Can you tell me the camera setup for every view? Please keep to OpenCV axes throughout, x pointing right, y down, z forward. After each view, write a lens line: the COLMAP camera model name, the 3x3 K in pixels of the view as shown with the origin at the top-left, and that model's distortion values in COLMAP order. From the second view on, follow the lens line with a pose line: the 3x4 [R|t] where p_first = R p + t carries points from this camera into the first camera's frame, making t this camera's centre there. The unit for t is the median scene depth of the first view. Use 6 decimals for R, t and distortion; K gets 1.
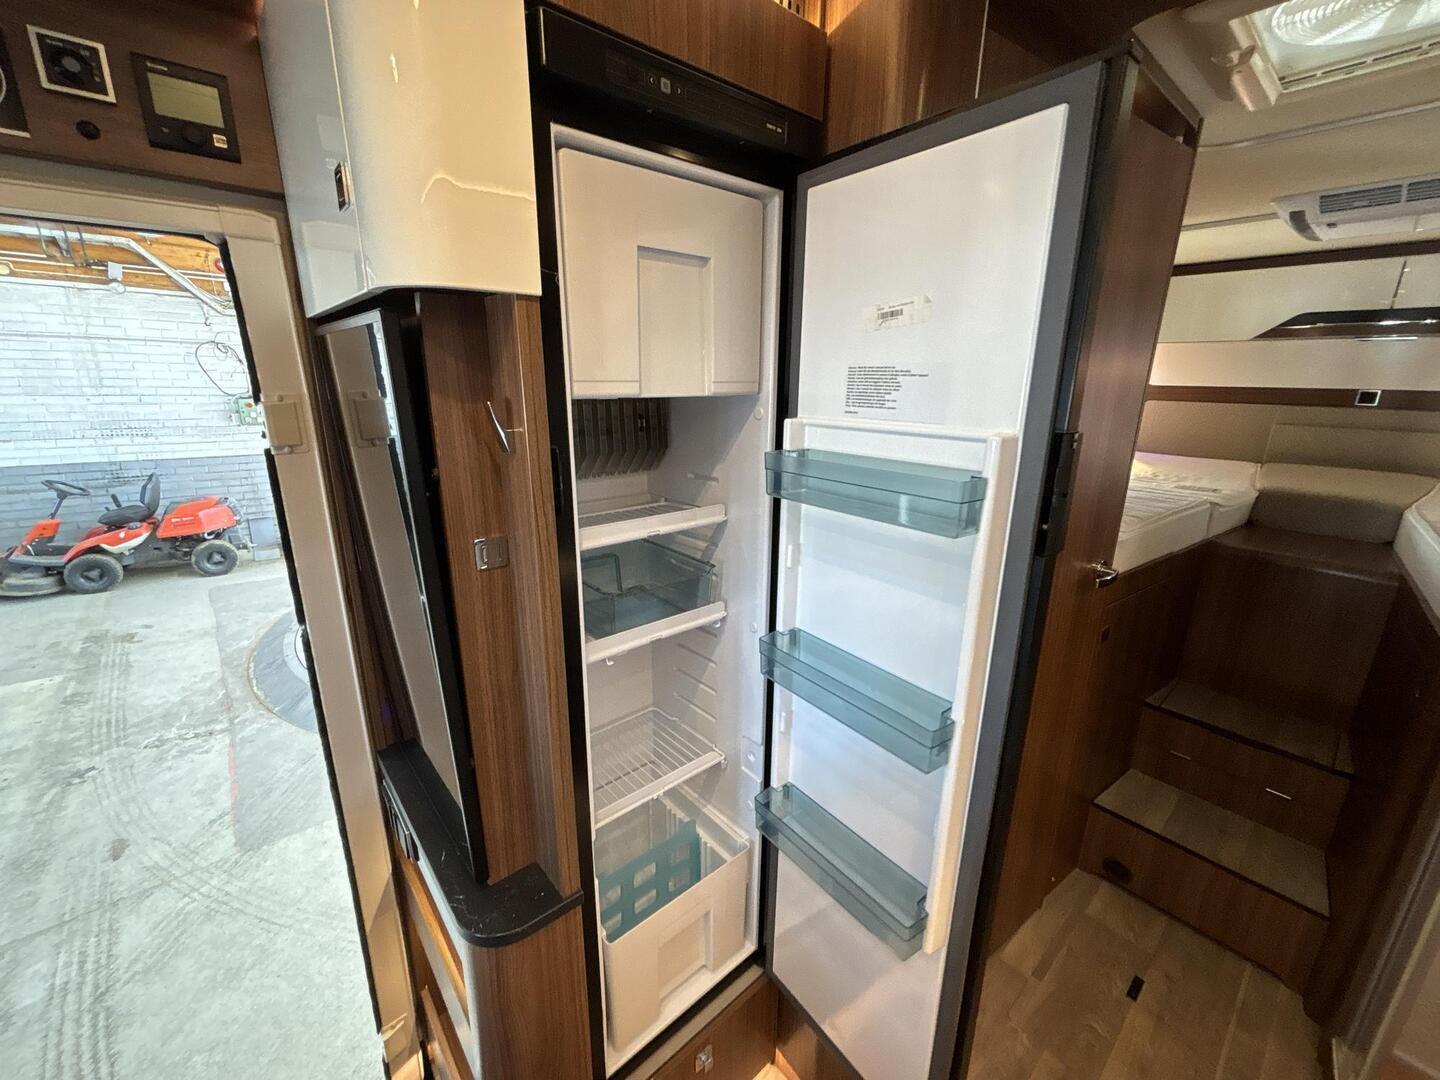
lens RADIAL K [[580.1, 0, 723.0], [0, 580.1, 539.2], [0, 0, 1]] dist [0.018383, -0.007034]
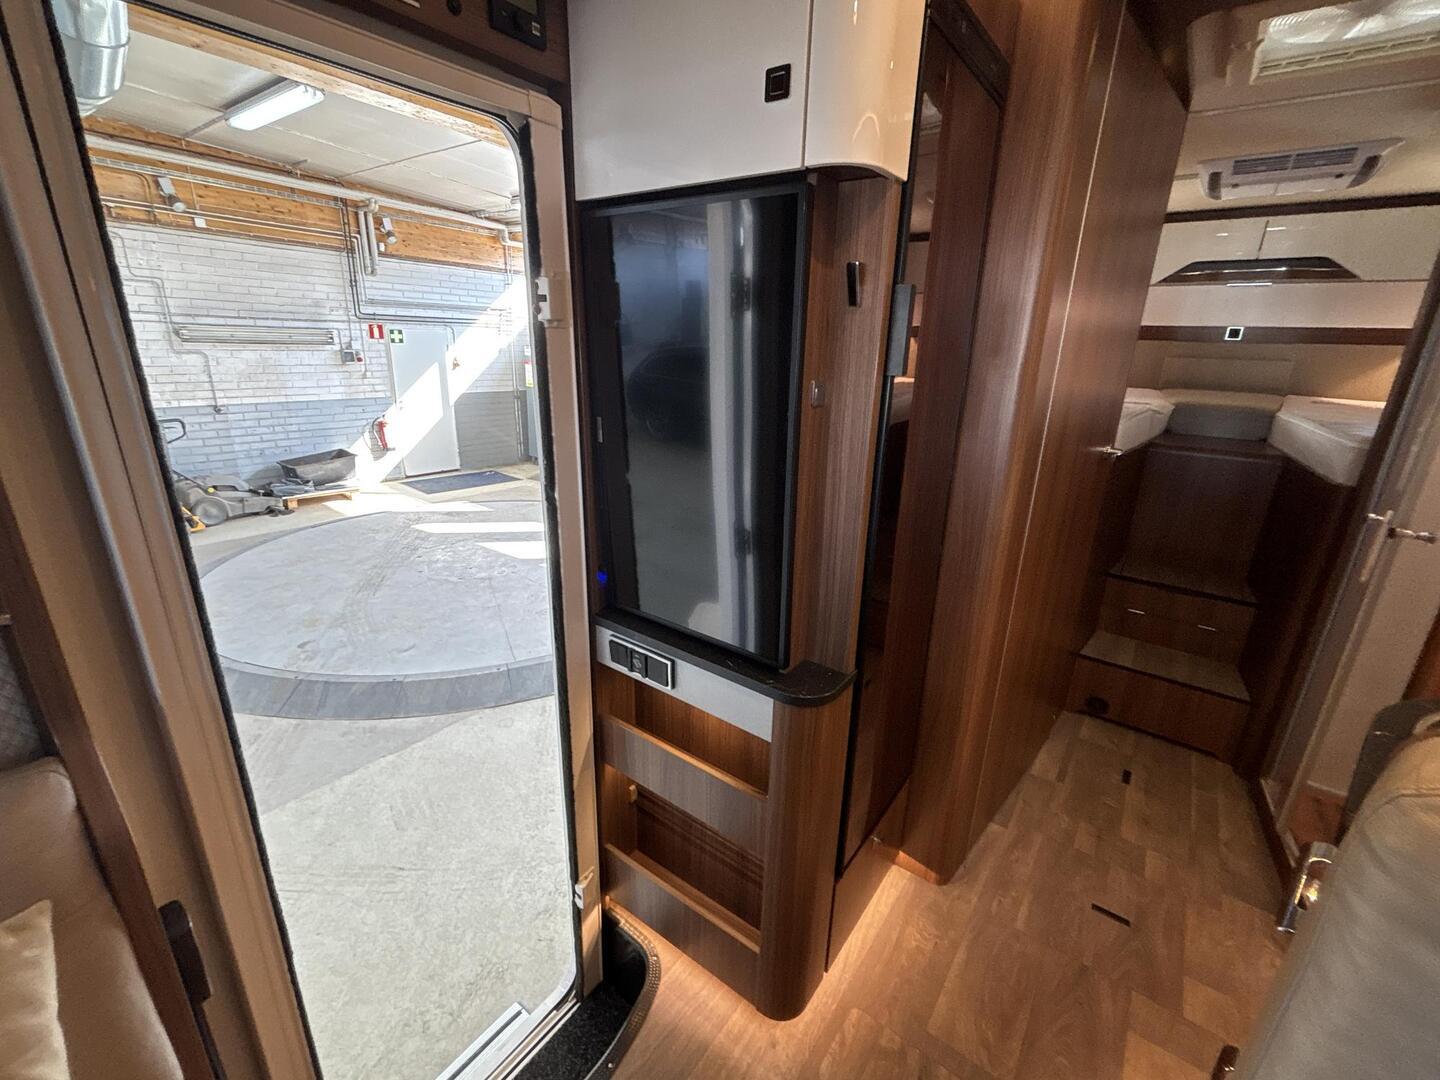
lens RADIAL K [[621.7, 0, 722.4], [0, 621.7, 540.0], [0, 0, 1]] dist [0.000700, 0.000890]
pose [[0.976689, -0.055813, 0.207276, -0.401637], [0.045524, 0.997498, 0.054083, 0.116011], [-0.209776, -0.043386, 0.976786, -0.128578]]
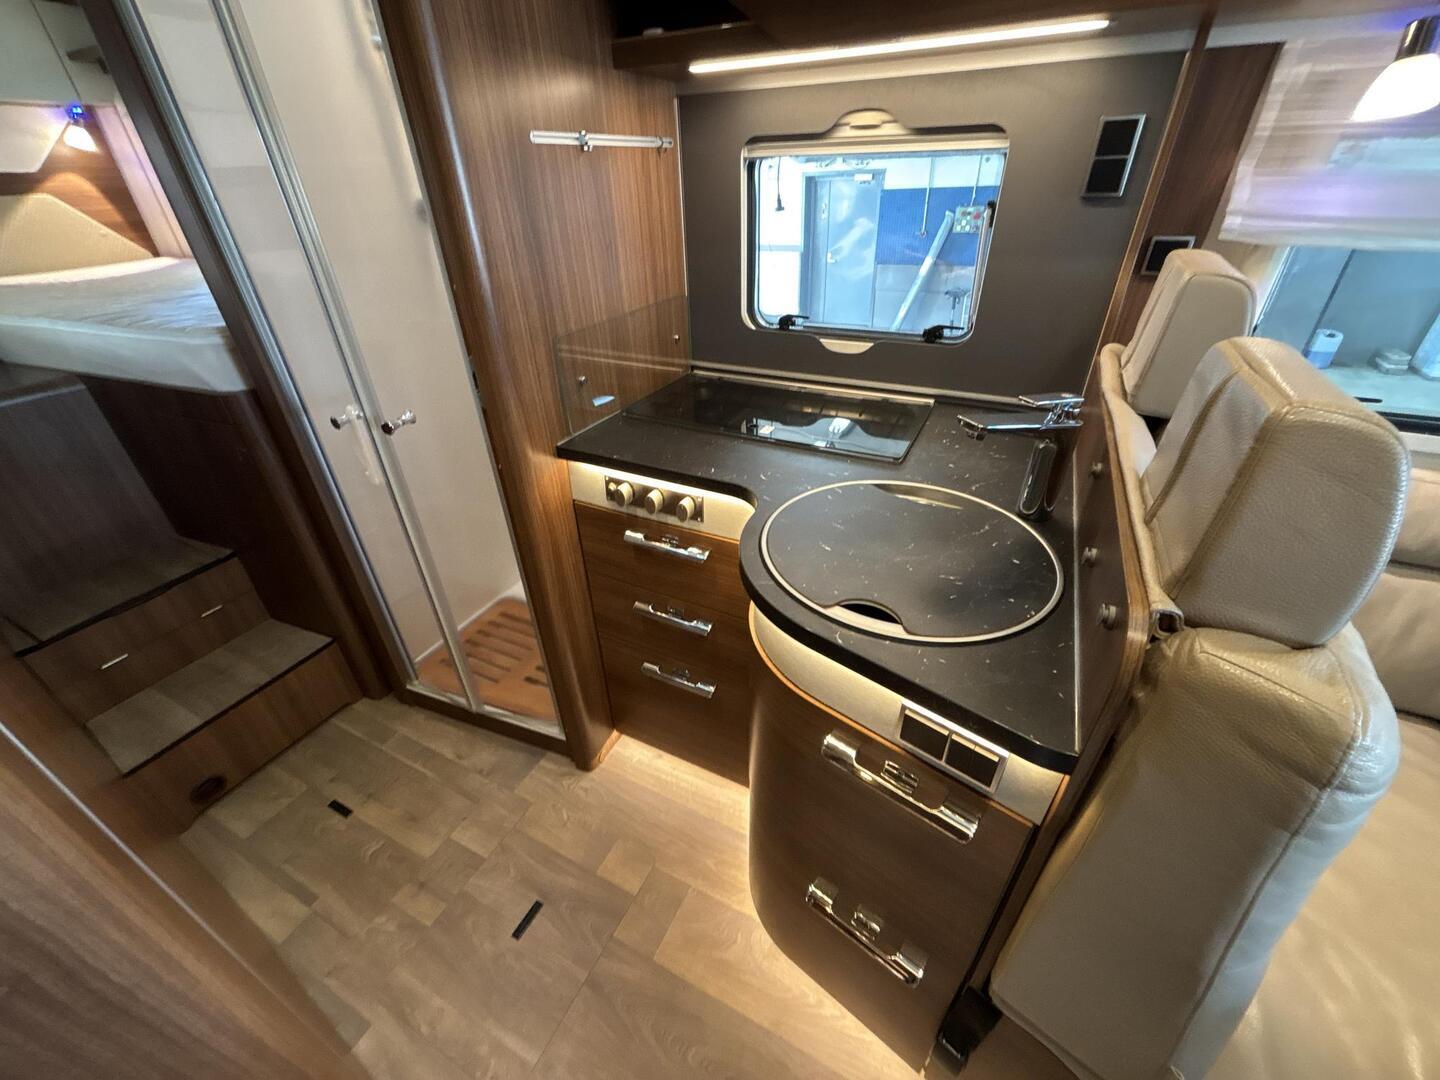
lens RADIAL K [[578.8, 0, 720.0], [0, 578.8, 540.0], [0, 0, 1]] dist [-0.014981, 0.006898]
pose [[-0.372248, -0.504069, 0.779324, -0.094664], [0.269960, 0.744561, 0.610532, -0.027088], [-0.888005, 0.437656, -0.141082, 0.314366]]
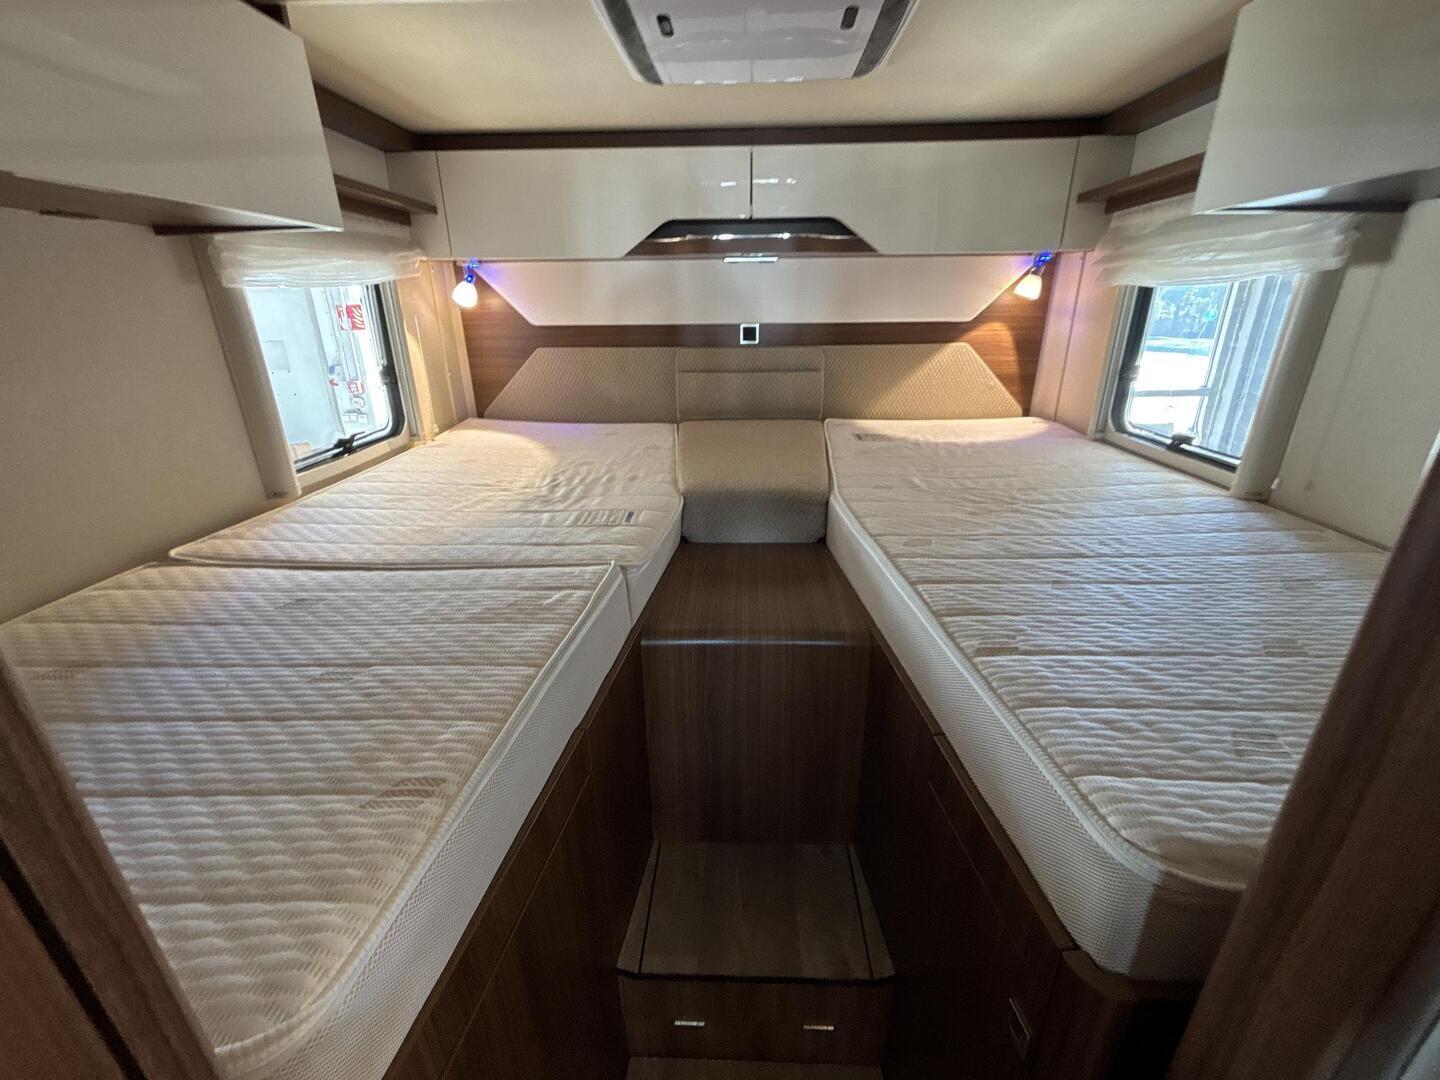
lens RADIAL K [[580.1, 0, 723.0], [0, 580.1, 539.2], [0, 0, 1]] dist [0.018383, -0.007034]
pose [[0.684040, -0.300823, 0.664526, 0.635056], [0.223238, 0.953625, 0.201901, -0.204083], [-0.694445, 0.010240, 0.719473, 0.637925]]
